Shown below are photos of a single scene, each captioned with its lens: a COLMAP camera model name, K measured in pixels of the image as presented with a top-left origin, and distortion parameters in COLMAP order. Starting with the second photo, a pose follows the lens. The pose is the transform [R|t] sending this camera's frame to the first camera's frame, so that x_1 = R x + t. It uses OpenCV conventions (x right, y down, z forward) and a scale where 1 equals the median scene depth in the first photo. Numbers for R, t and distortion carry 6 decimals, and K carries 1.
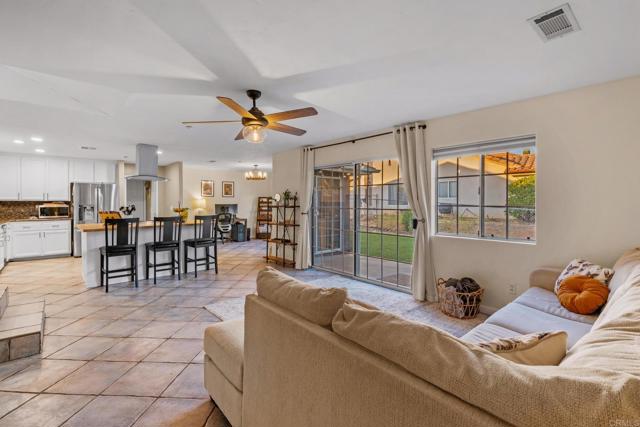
lens RADIAL K [[298.4, 0, 309.4], [0, 298.4, 203.6], [0, 0, 1]] dist [-0.000047, 0.000118]
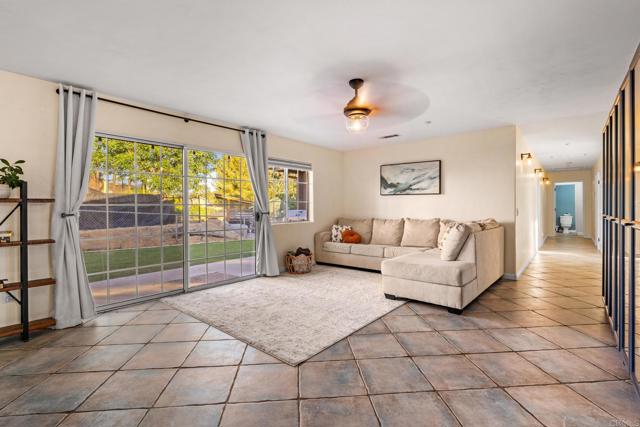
lens RADIAL K [[299.3, 0, 320.0], [0, 299.3, 208.3], [0, 0, 1]] dist [-0.001715, -0.000097]
pose [[-0.160274, -0.002764, 0.987069, -0.960048], [0.008169, 0.999958, 0.004127, 0.036960], [-0.987039, 0.008724, -0.160245, 1.067813]]
